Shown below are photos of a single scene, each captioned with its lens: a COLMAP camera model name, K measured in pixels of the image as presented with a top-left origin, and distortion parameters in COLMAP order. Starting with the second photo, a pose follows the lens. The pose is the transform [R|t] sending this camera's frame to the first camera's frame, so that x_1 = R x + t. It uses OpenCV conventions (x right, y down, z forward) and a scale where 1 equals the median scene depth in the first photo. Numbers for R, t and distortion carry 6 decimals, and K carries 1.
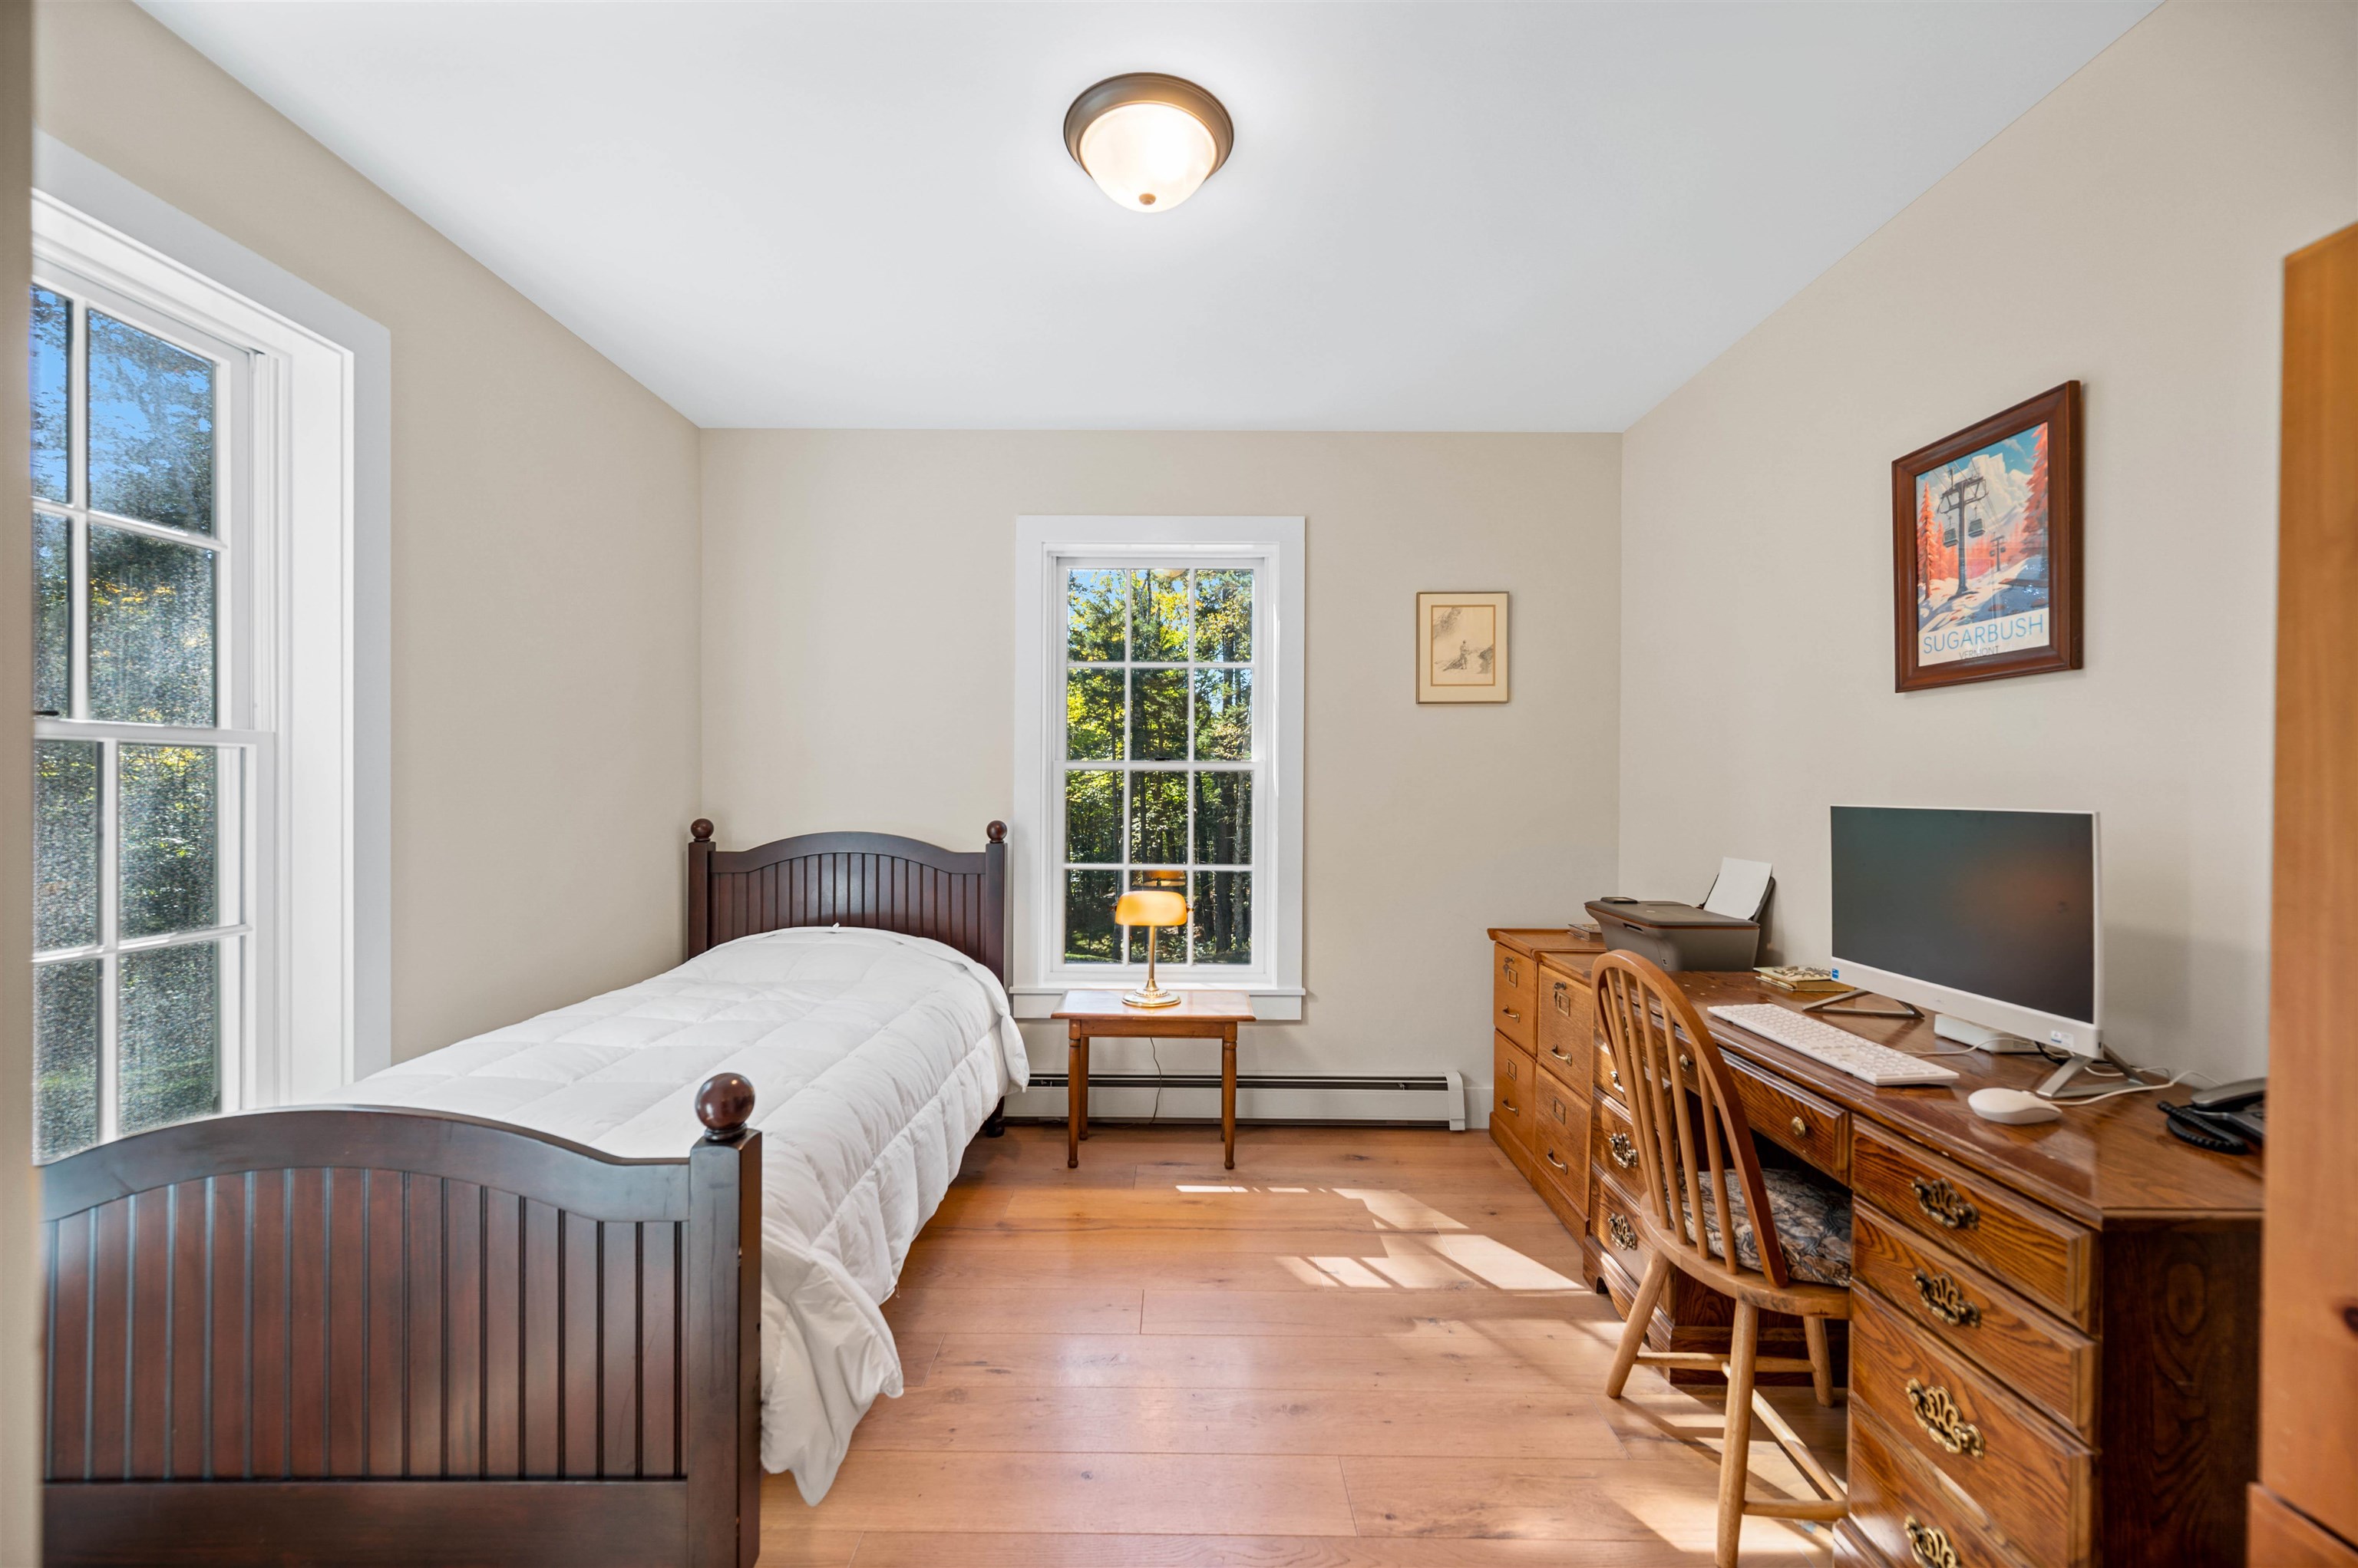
lens RADIAL K [[941.8, 0, 1180.2], [0, 941.8, 785.0], [0, 0, 1]] dist [0.000224, -0.000406]
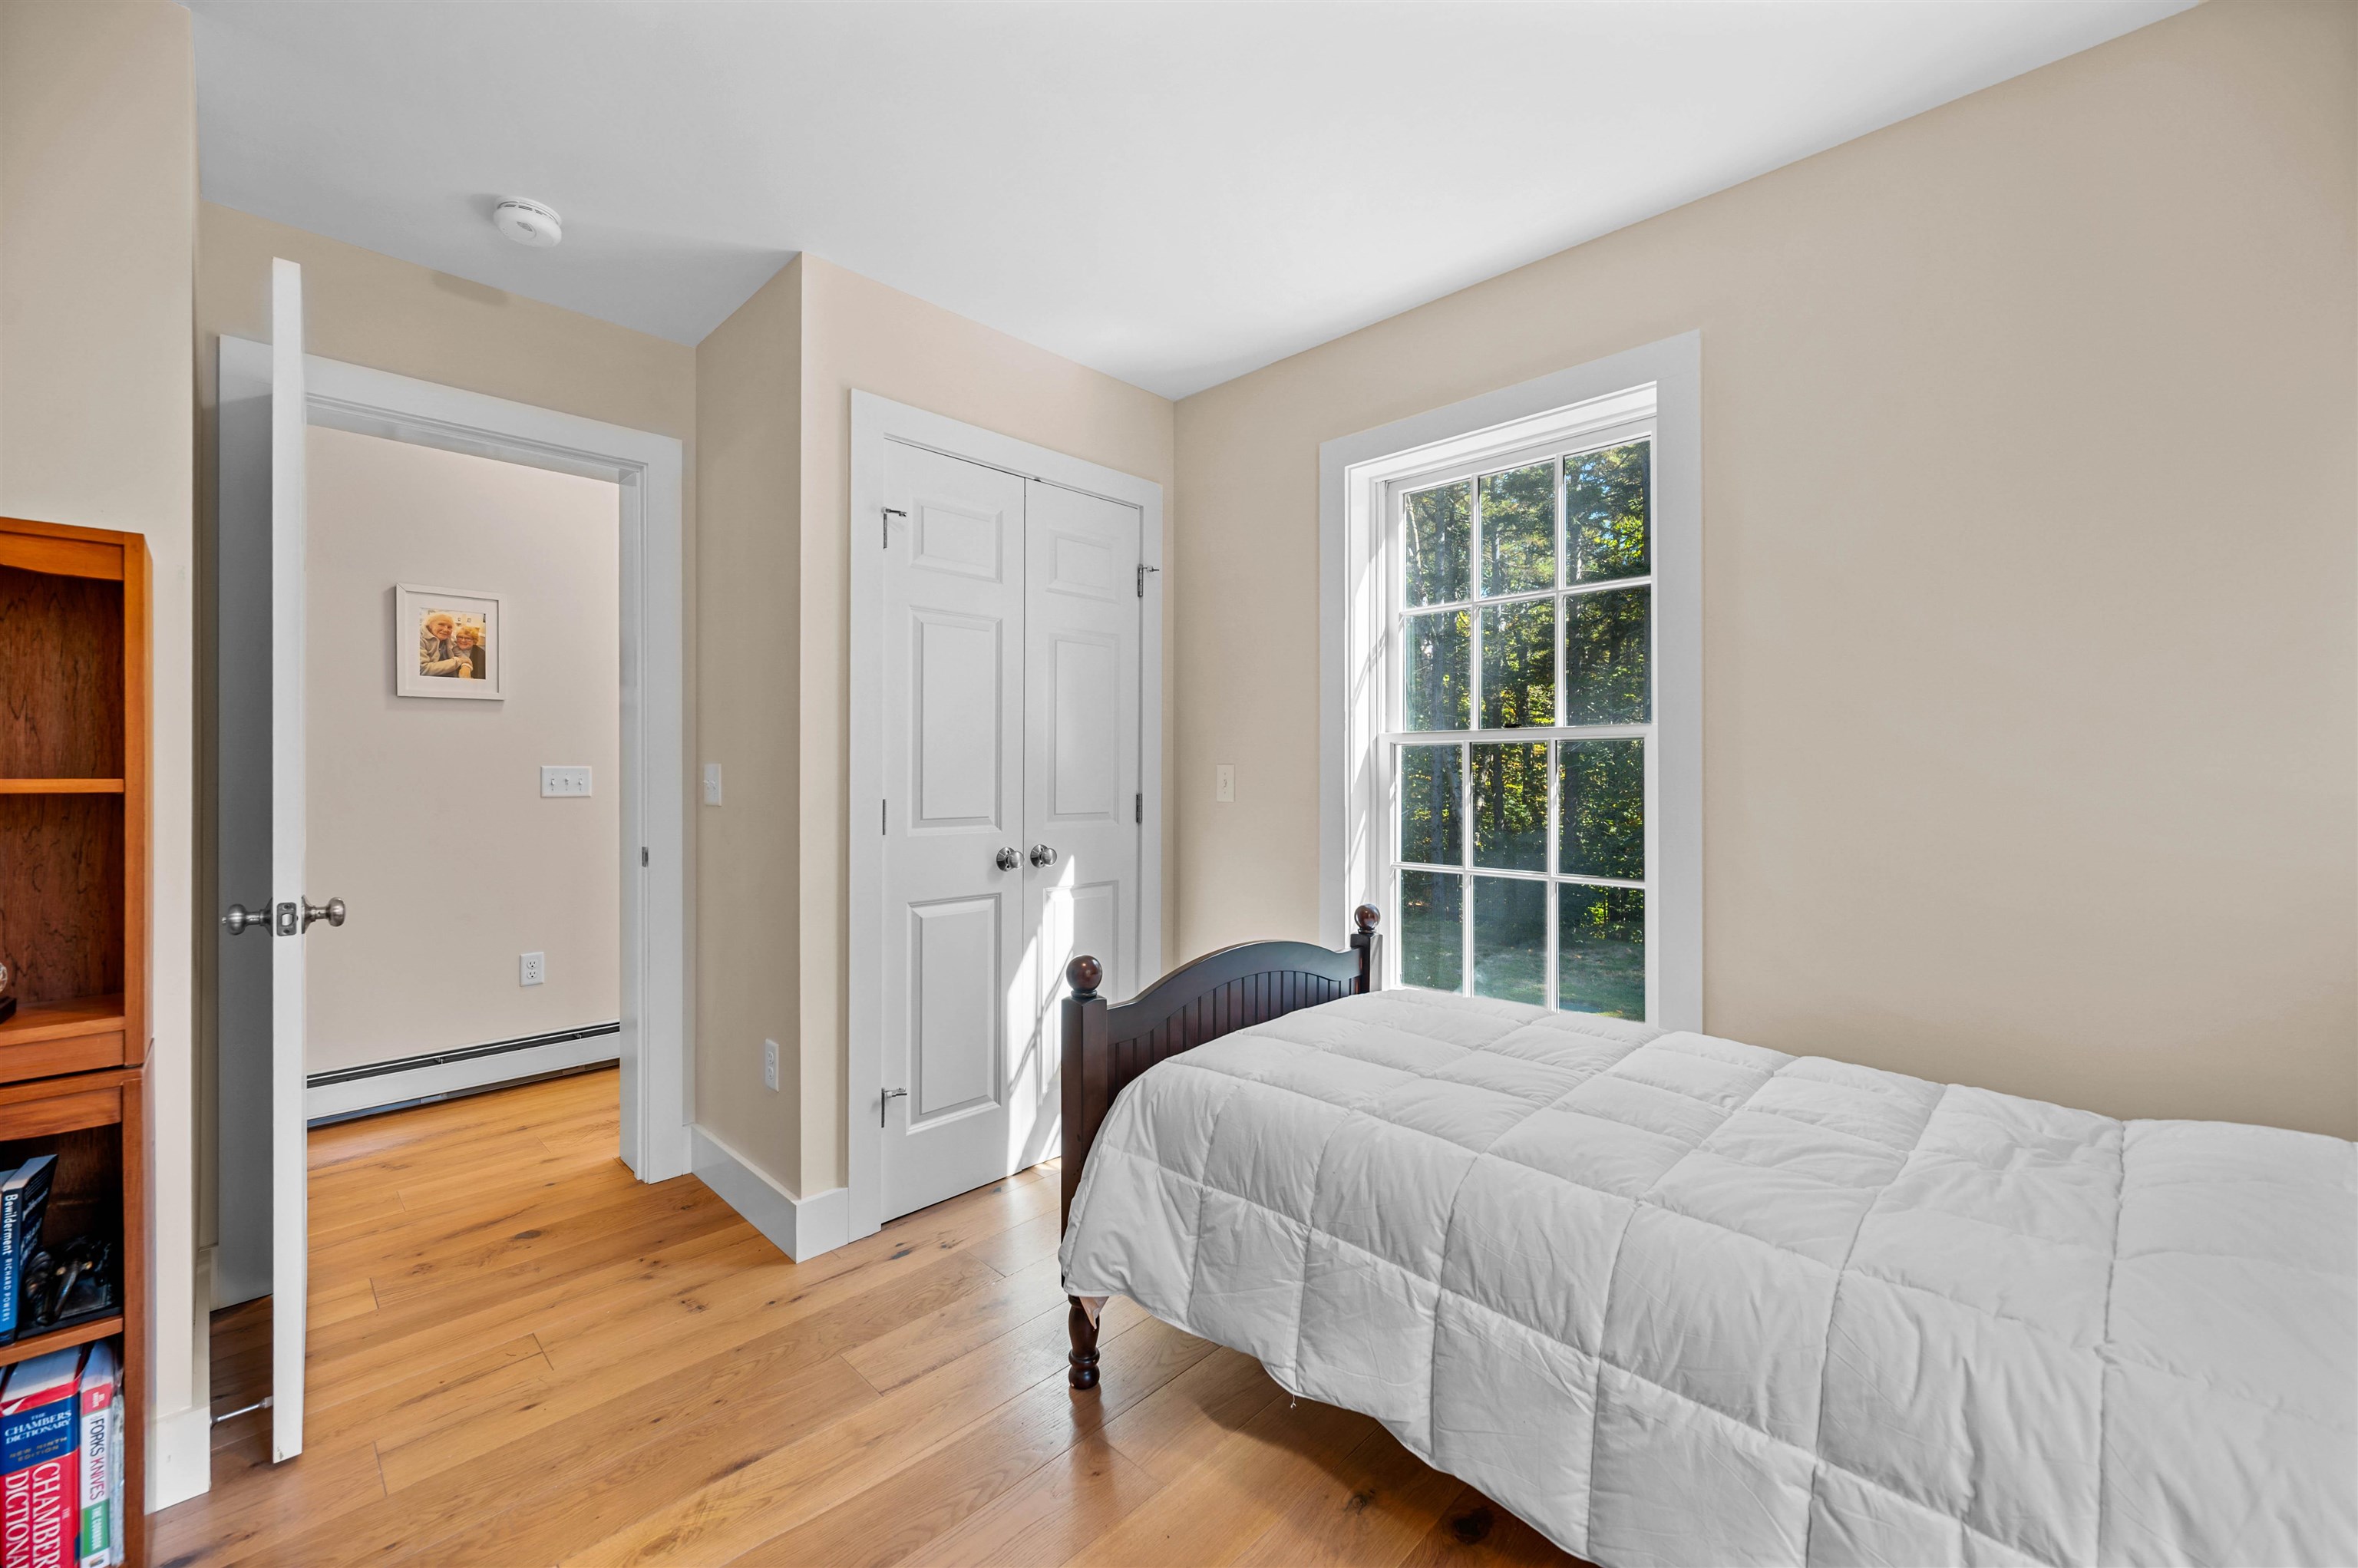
lens RADIAL K [[941.8, 0, 1186.6], [0, 941.8, 780.9], [0, 0, 1]] dist [0.000224, -0.000406]
pose [[-0.697953, -0.000757, -0.716143, 0.194598], [-0.006392, 0.999966, 0.005172, 0.008028], [0.716115, 0.008187, -0.697935, 0.876950]]
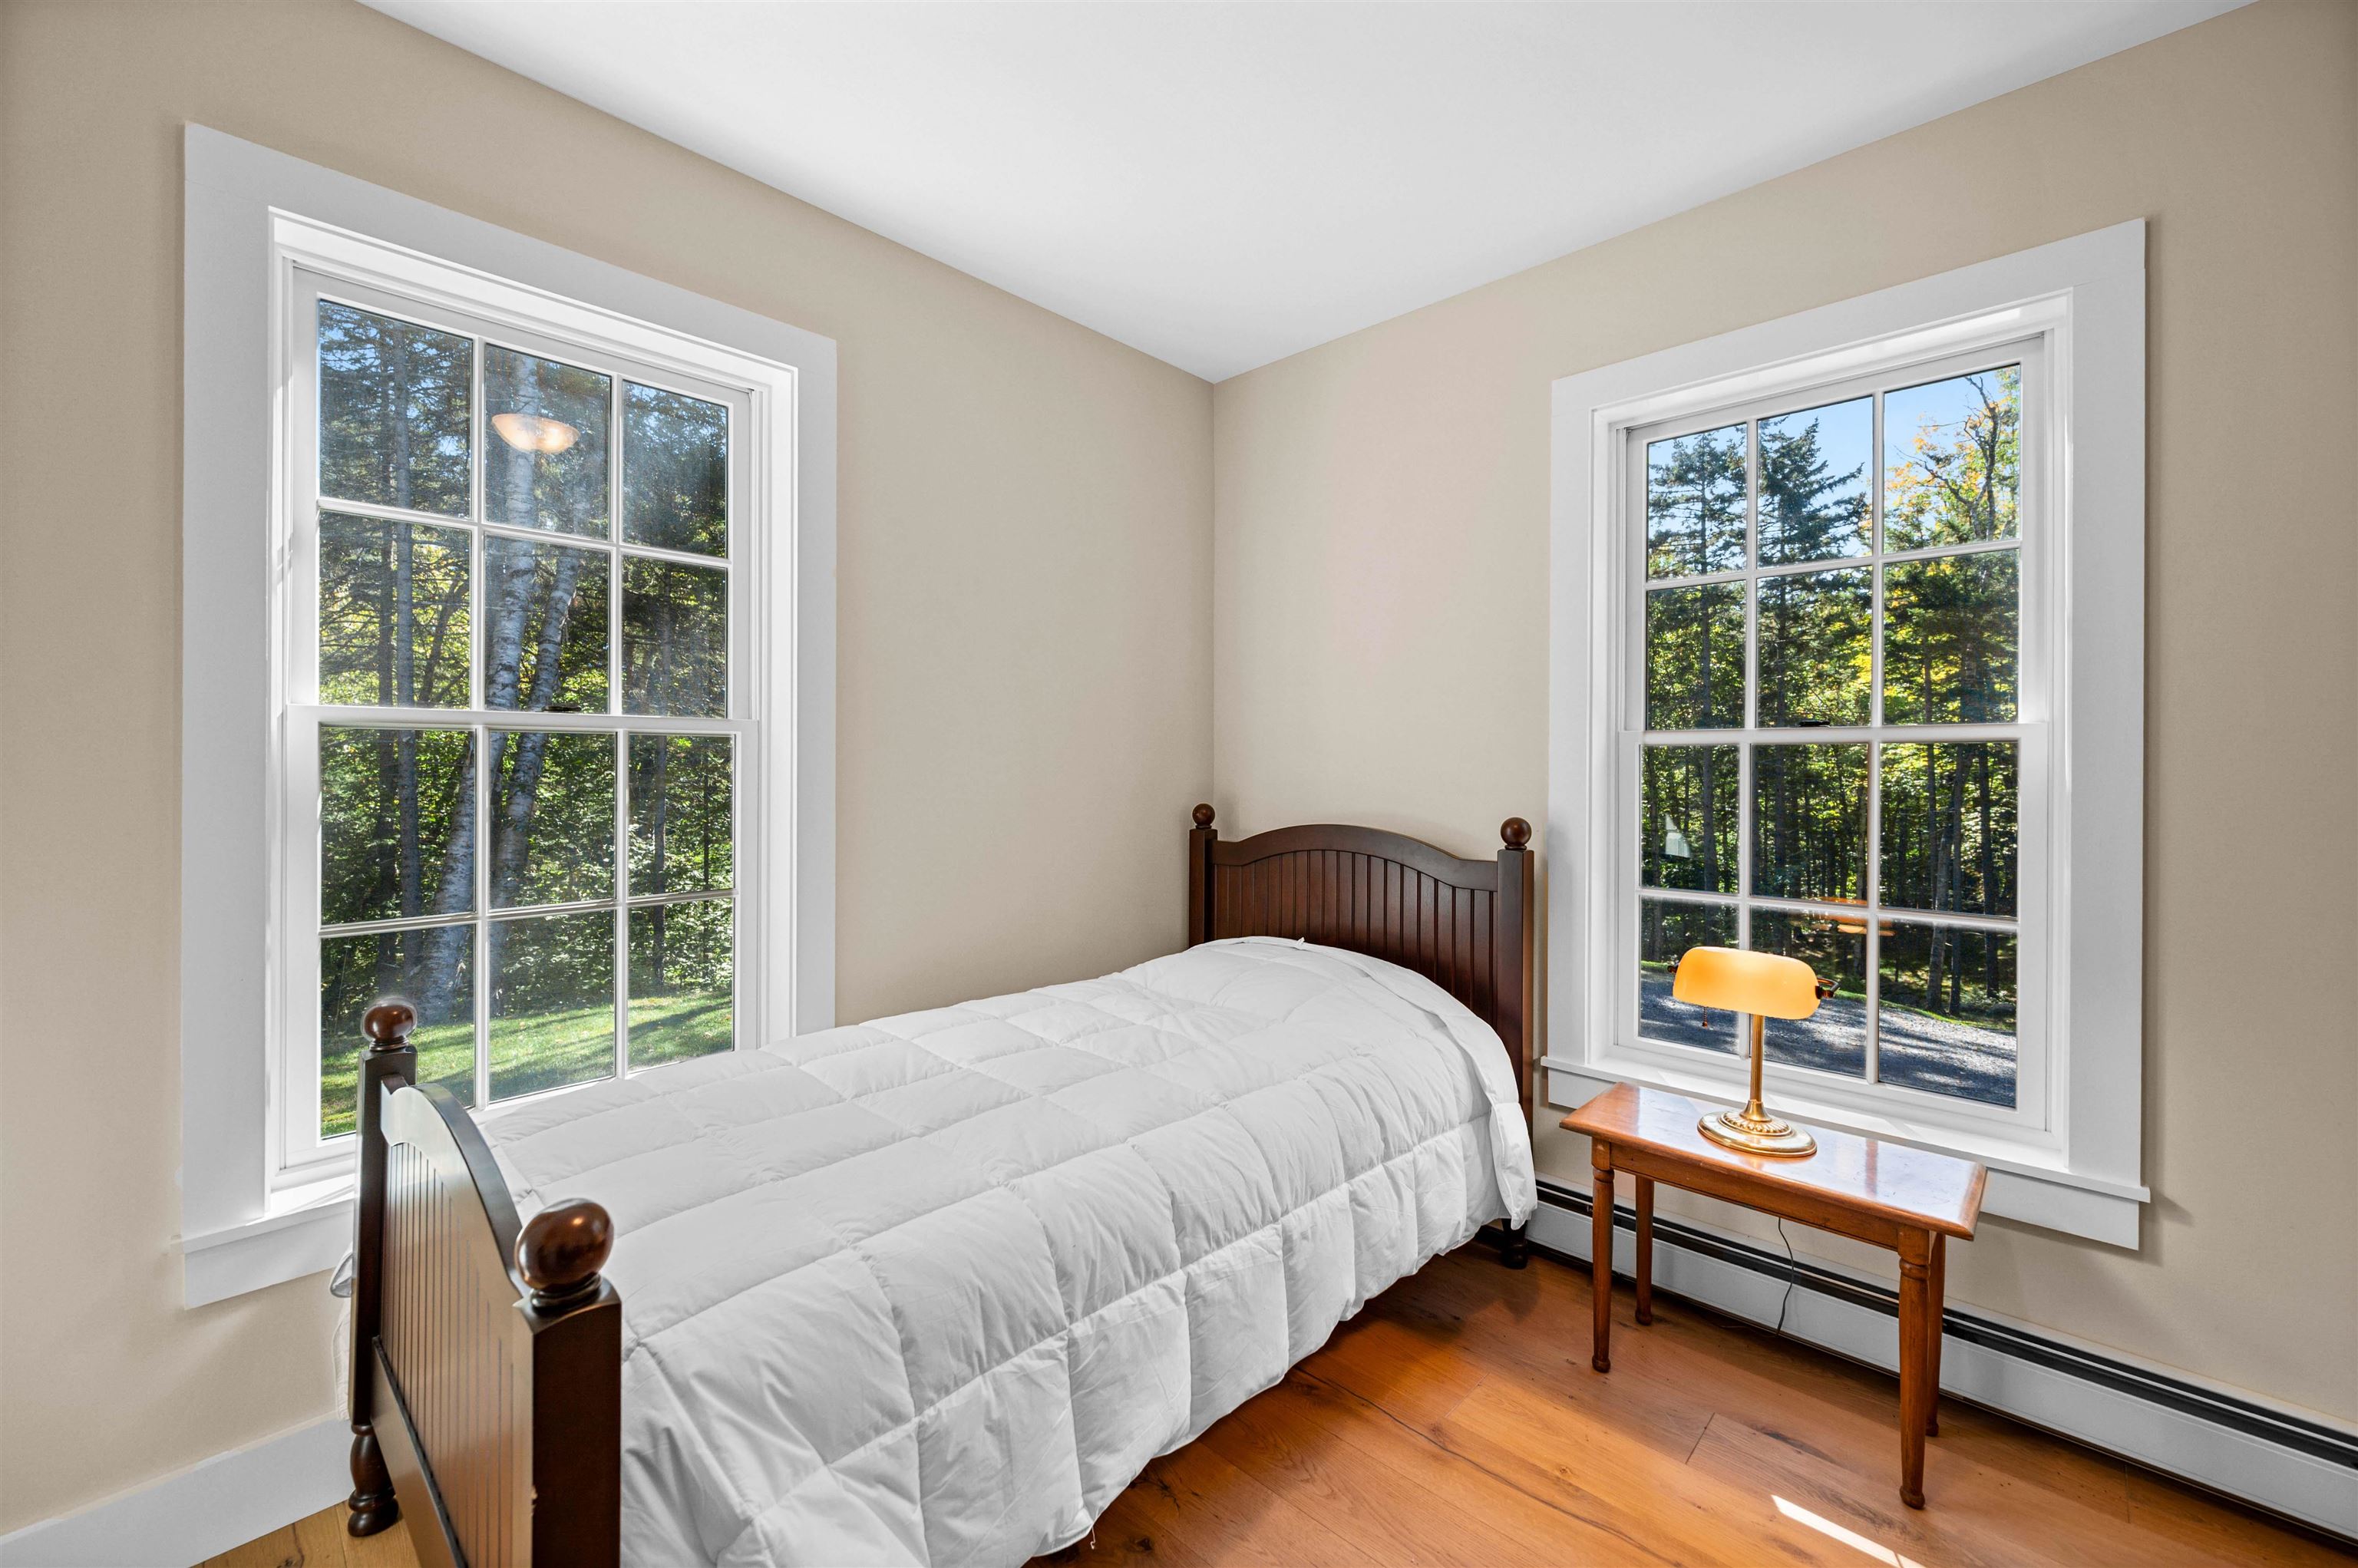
lens RADIAL K [[941.8, 0, 1176.7], [0, 941.8, 760.4], [0, 0, 1]] dist [0.000224, -0.000406]
pose [[0.722216, -0.004175, -0.691655, 0.117415], [-0.001084, 0.999974, -0.007169, -0.000170], [0.691667, 0.005928, 0.722192, 0.332365]]
